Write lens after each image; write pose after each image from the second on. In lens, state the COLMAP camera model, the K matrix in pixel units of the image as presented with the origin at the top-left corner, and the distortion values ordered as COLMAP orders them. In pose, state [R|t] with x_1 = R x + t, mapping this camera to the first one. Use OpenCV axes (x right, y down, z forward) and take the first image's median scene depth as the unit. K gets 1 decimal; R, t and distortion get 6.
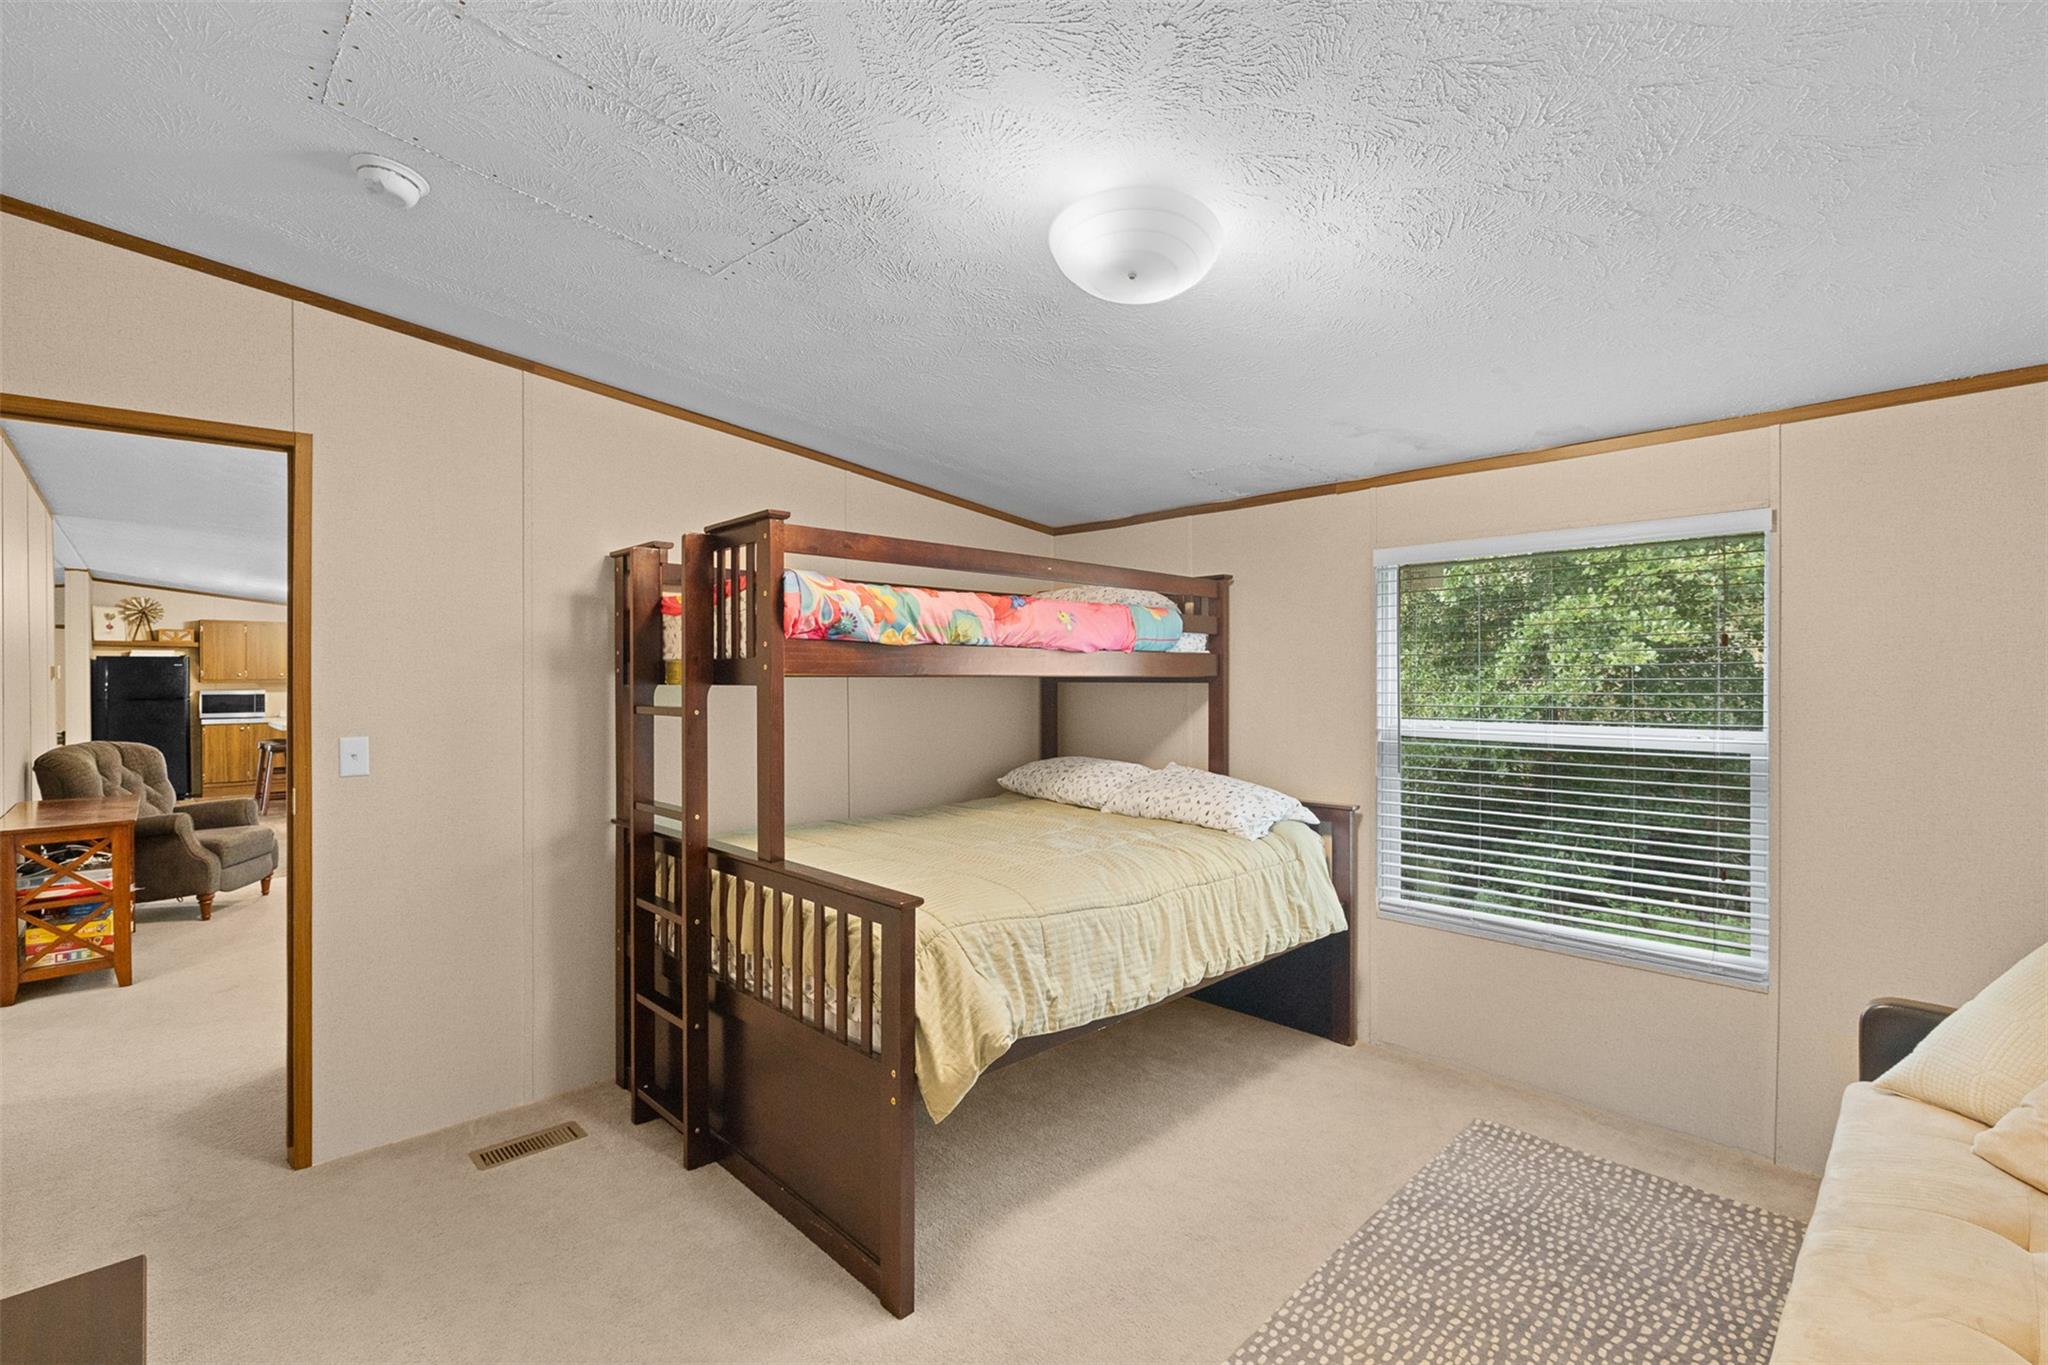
lens RADIAL K [[920.3, 0, 1024.0], [0, 920.3, 682.5], [0, 0, 1]] dist [-0.000598, 0.000126]
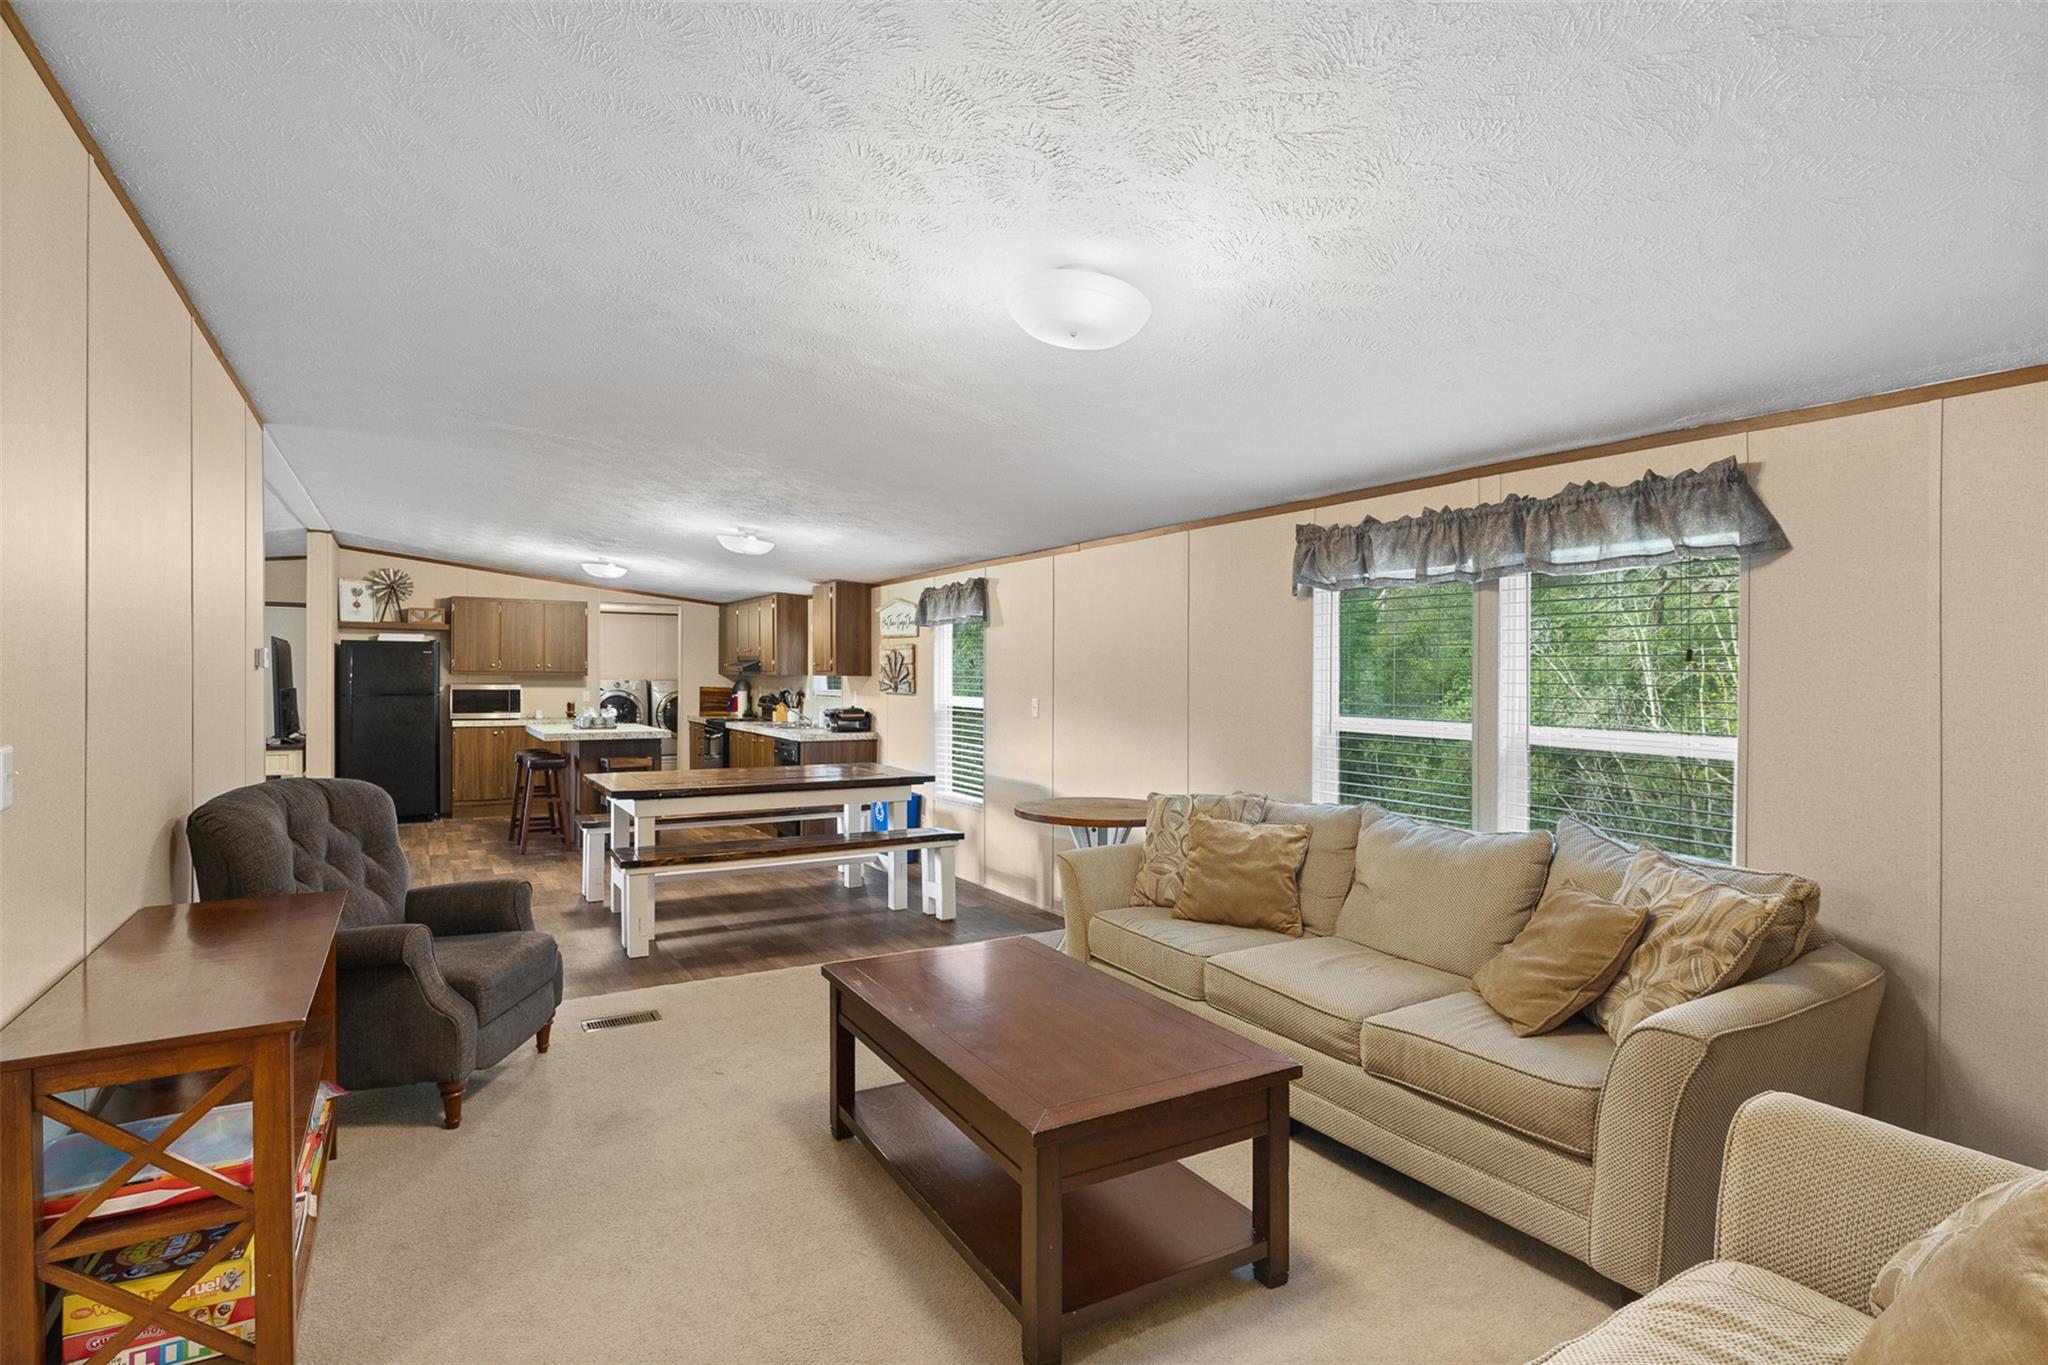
lens RADIAL K [[1034.3, 0, 1024.0], [0, 1034.3, 682.5], [0, 0, 1]] dist [-0.000087, -0.000935]
pose [[0.974616, 0.011304, -0.223596, -0.213249], [-0.010756, 0.999935, 0.003670, -0.001446], [0.223623, -0.001172, 0.974675, 0.240116]]
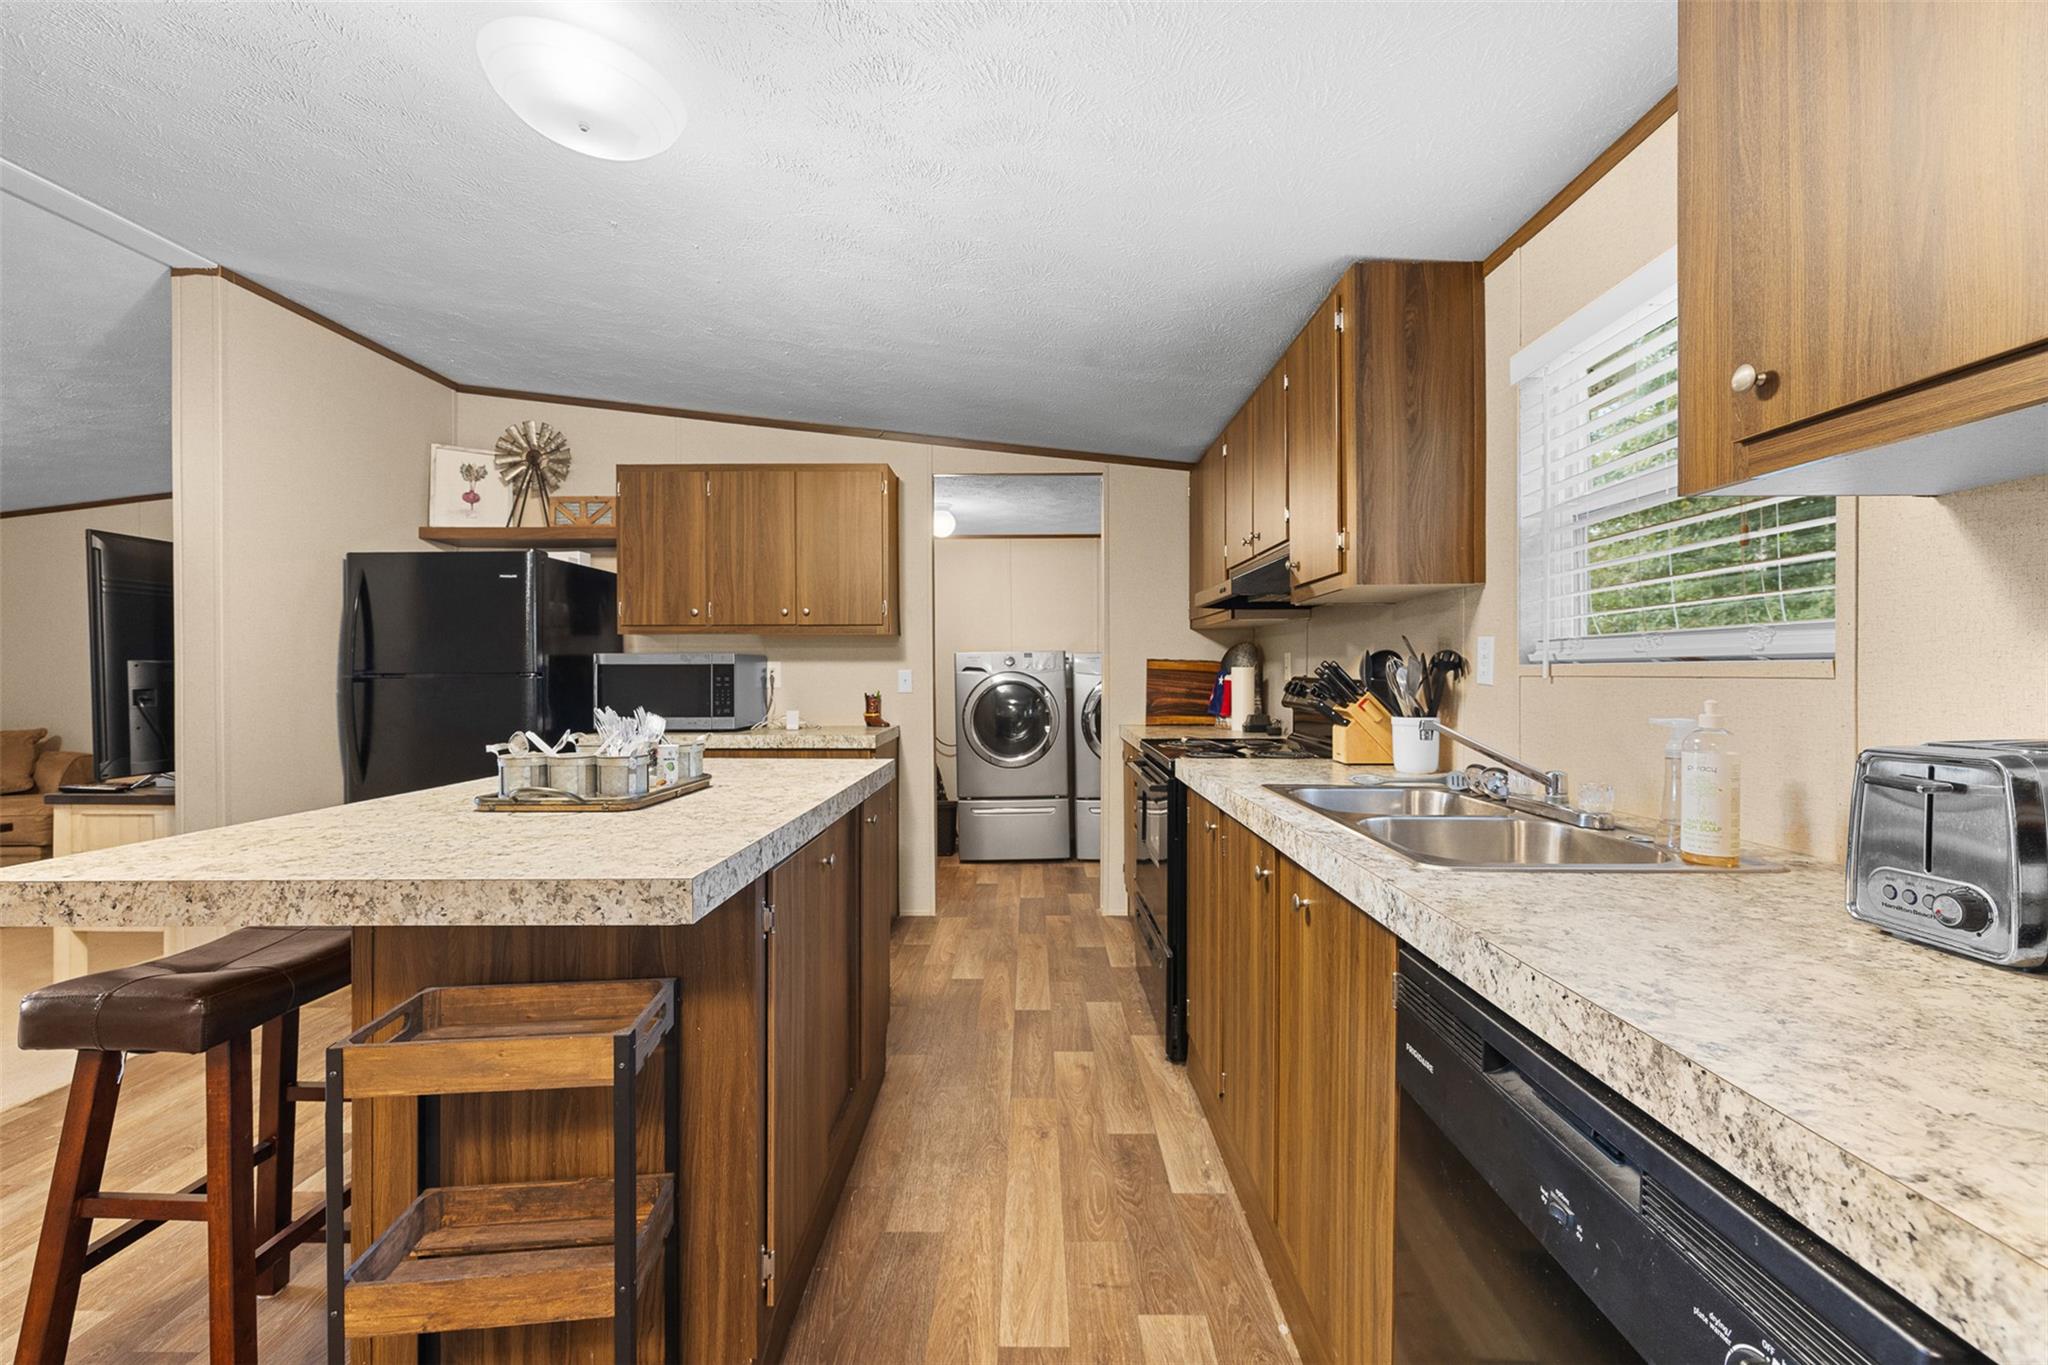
lens RADIAL K [[909.9, 0, 1024.0], [0, 909.9, 682.5], [0, 0, 1]] dist [-0.000185, -0.000092]
pose [[0.730797, 0.006995, -0.682560, -0.540928], [-0.000487, 0.999953, 0.009726, 0.017104], [0.682595, -0.006775, 0.730765, 0.872087]]
